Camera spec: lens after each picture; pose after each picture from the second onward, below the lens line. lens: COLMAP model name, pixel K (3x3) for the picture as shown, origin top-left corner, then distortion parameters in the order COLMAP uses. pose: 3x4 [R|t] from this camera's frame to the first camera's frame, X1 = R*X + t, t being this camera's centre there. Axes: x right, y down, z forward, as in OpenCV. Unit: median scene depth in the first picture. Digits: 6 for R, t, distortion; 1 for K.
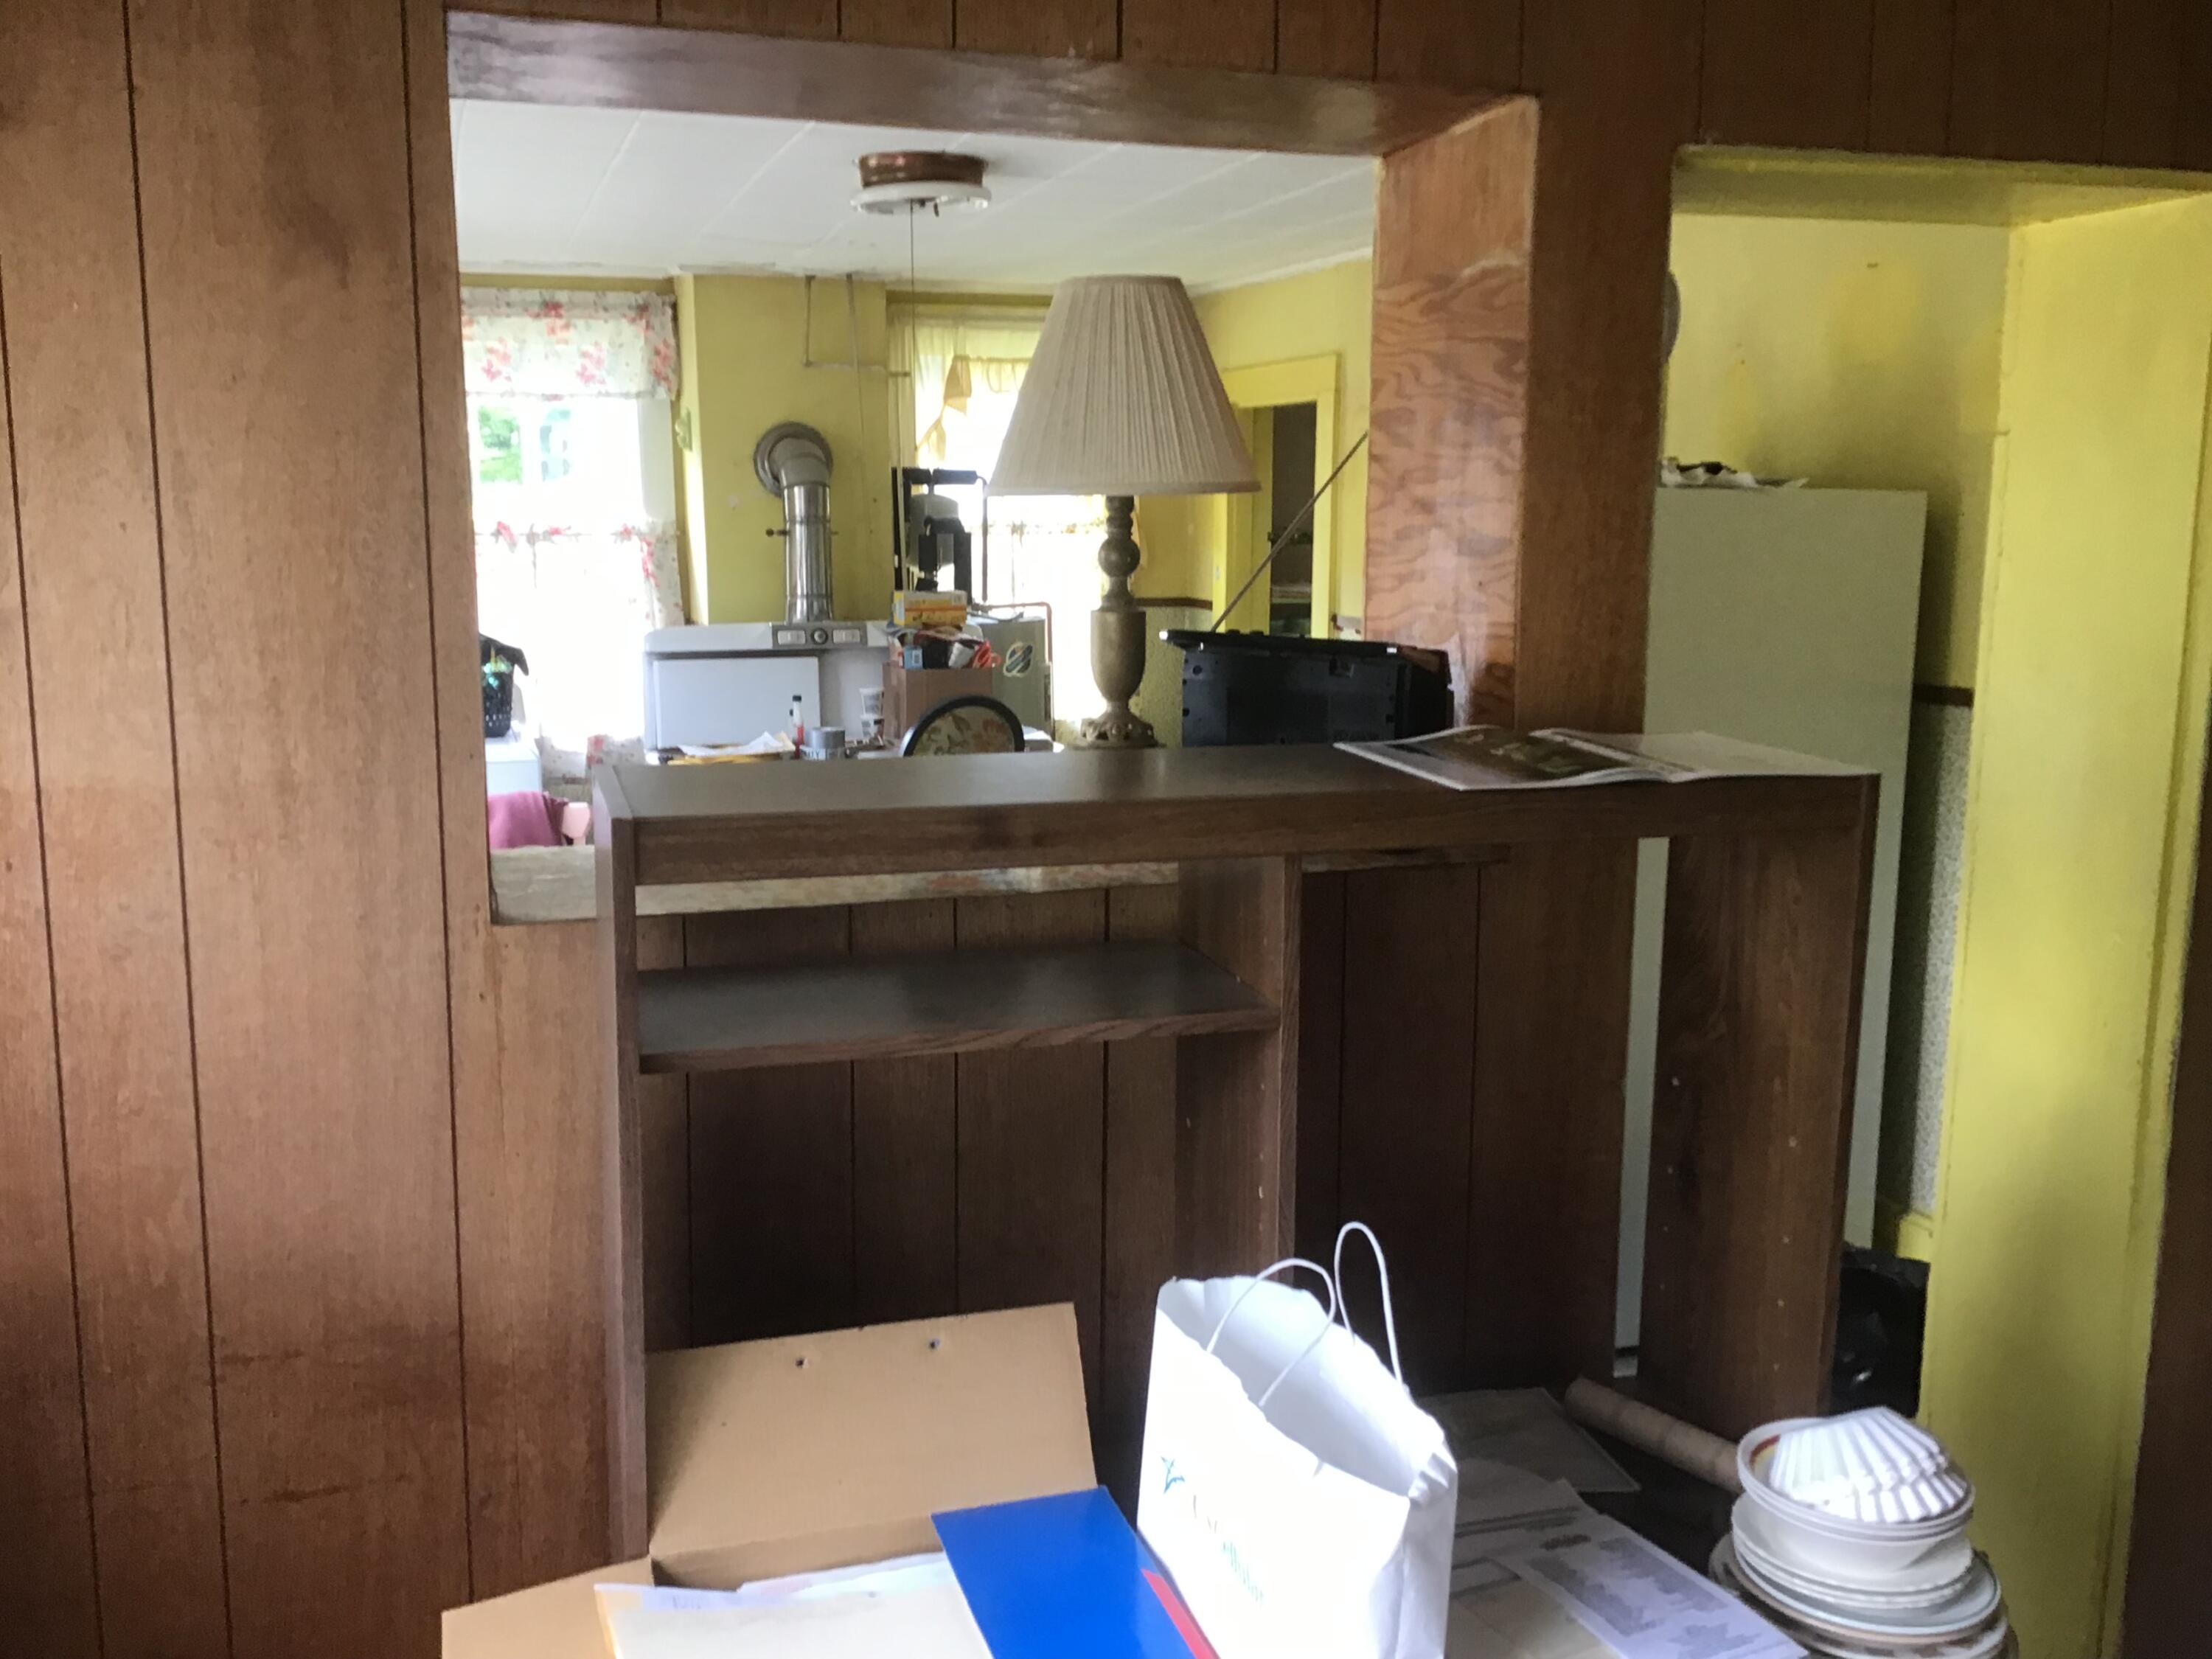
lens RADIAL K [[1969.3, 0, 1108.8], [0, 1969.3, 825.3], [0, 0, 1]] dist [0.105961, -0.146901]
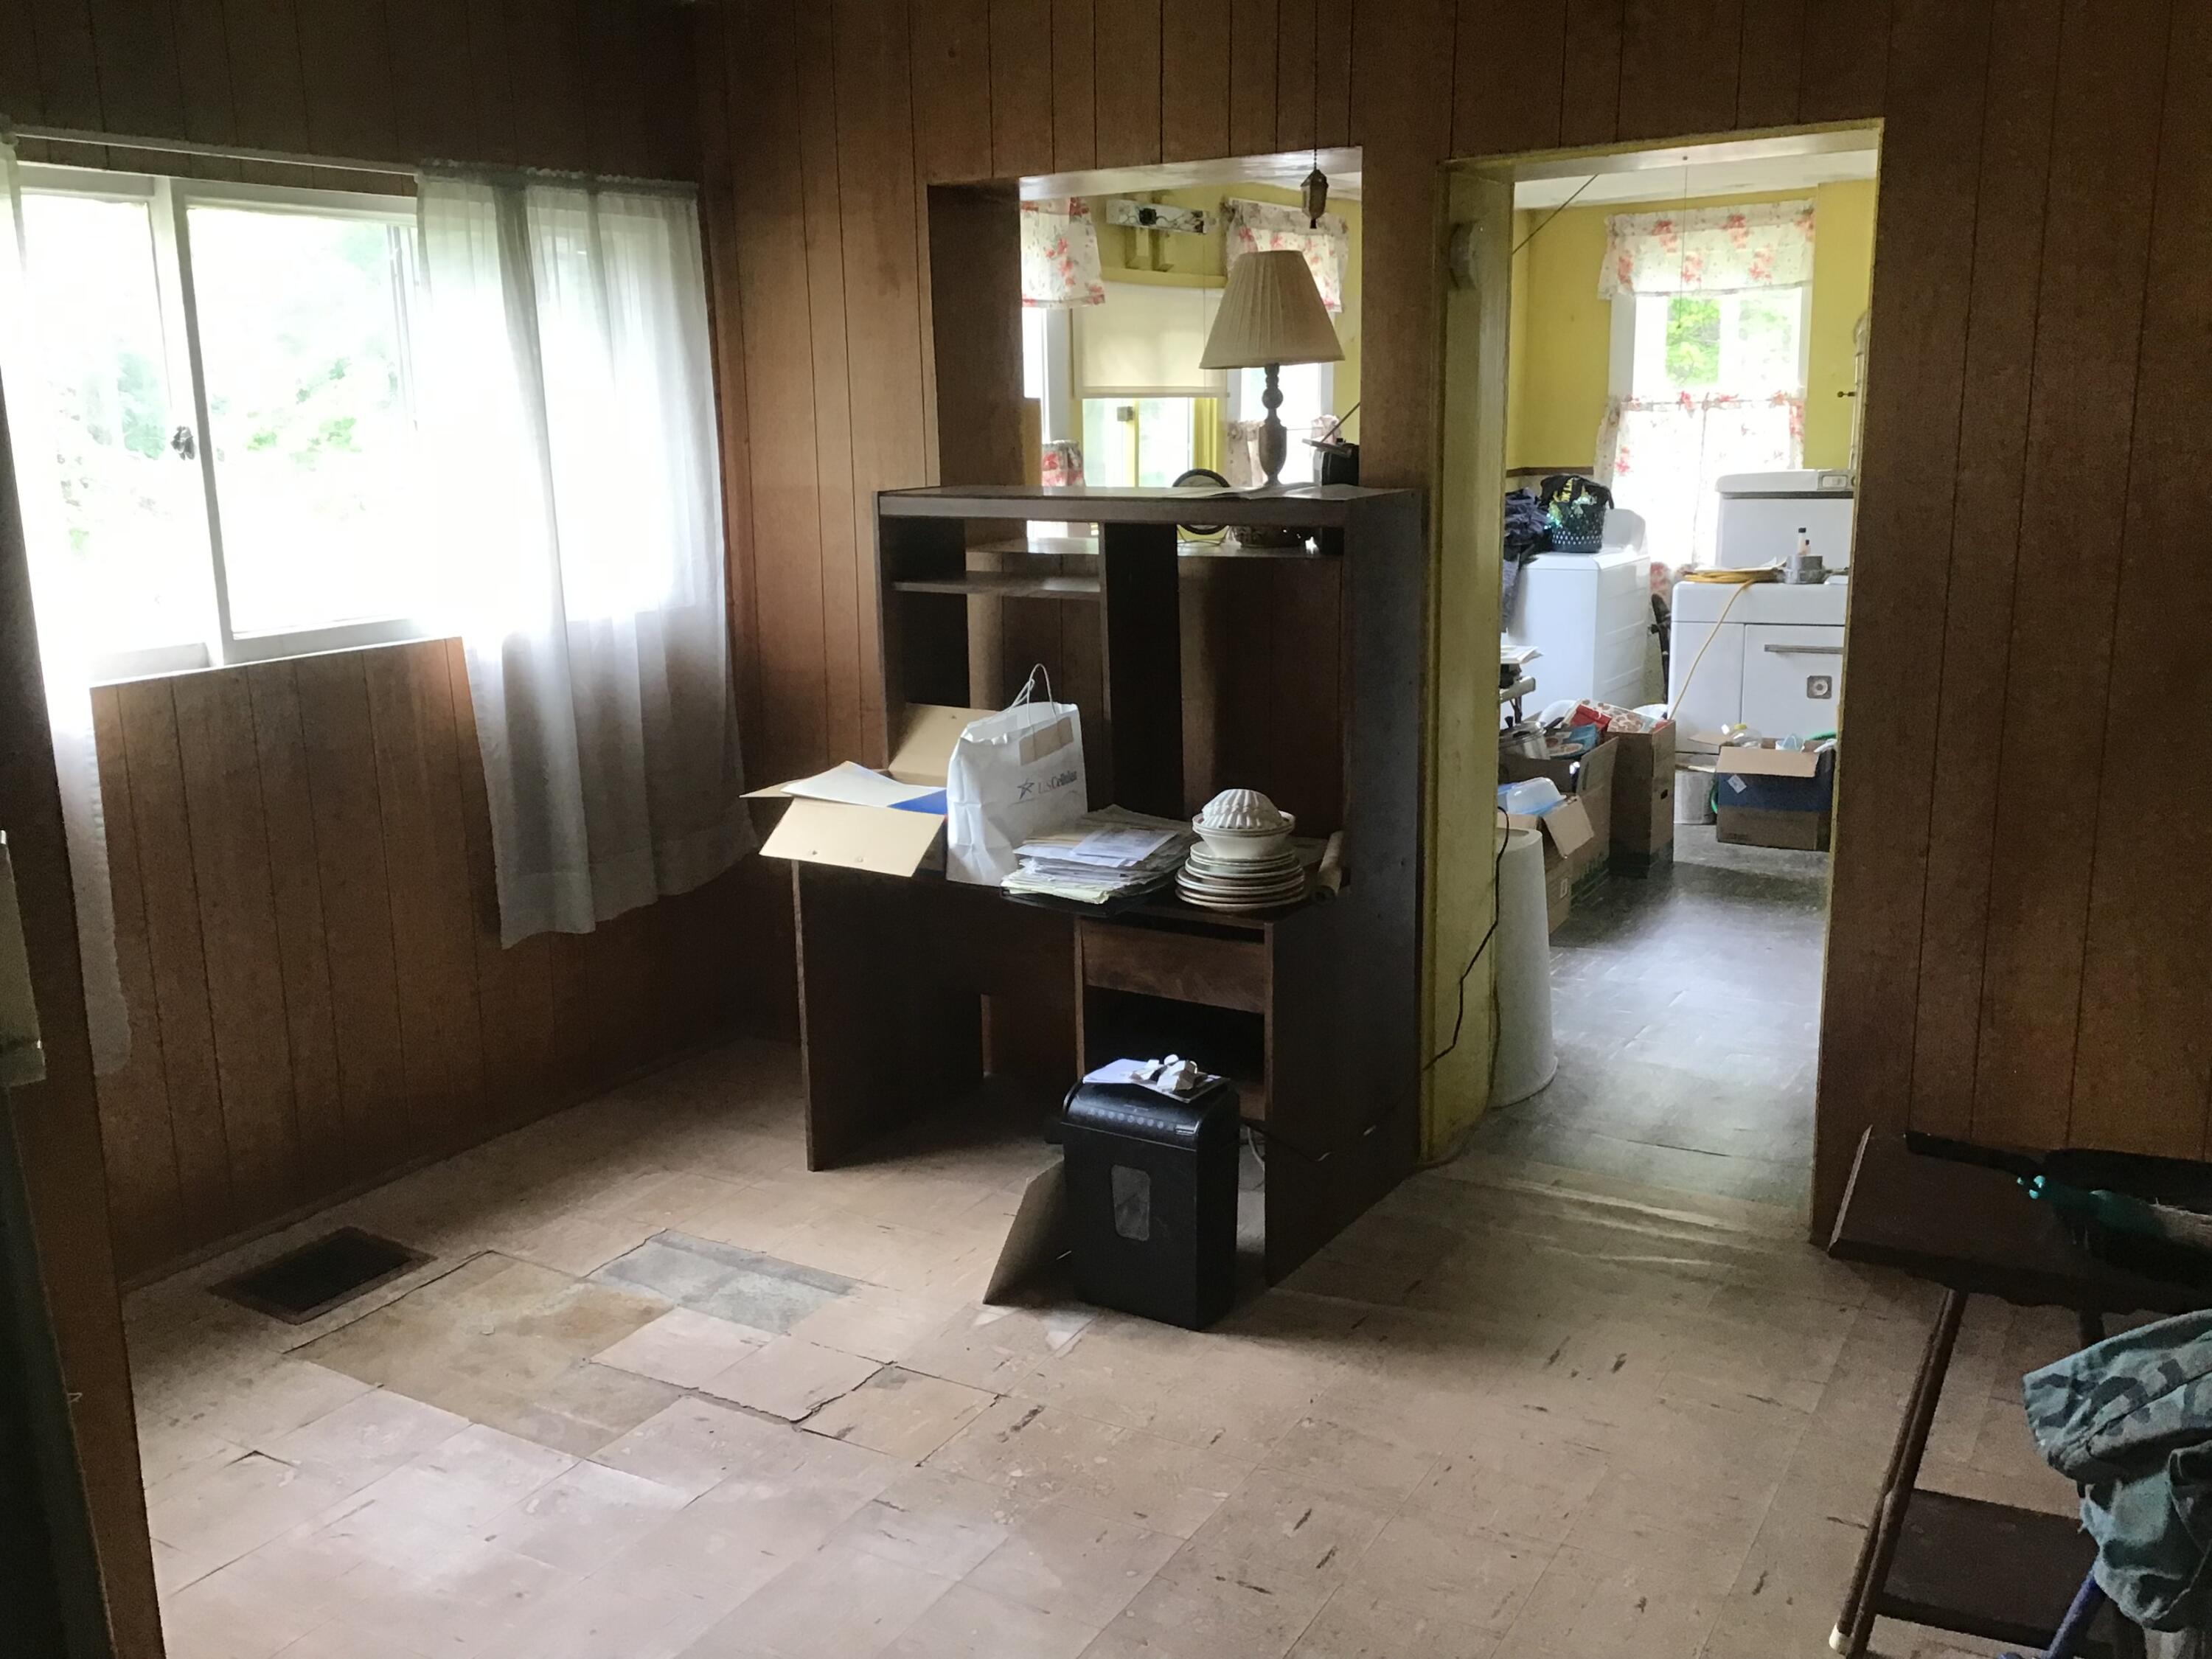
lens RADIAL K [[1969.3, 0, 1102.5], [0, 1969.3, 831.1], [0, 0, 1]] dist [0.105961, -0.146901]
pose [[0.637537, 0.148461, -0.755980, 0.481248], [-0.103985, 0.988860, 0.106502, 0.031185], [0.763370, 0.010712, 0.645873, -0.124218]]
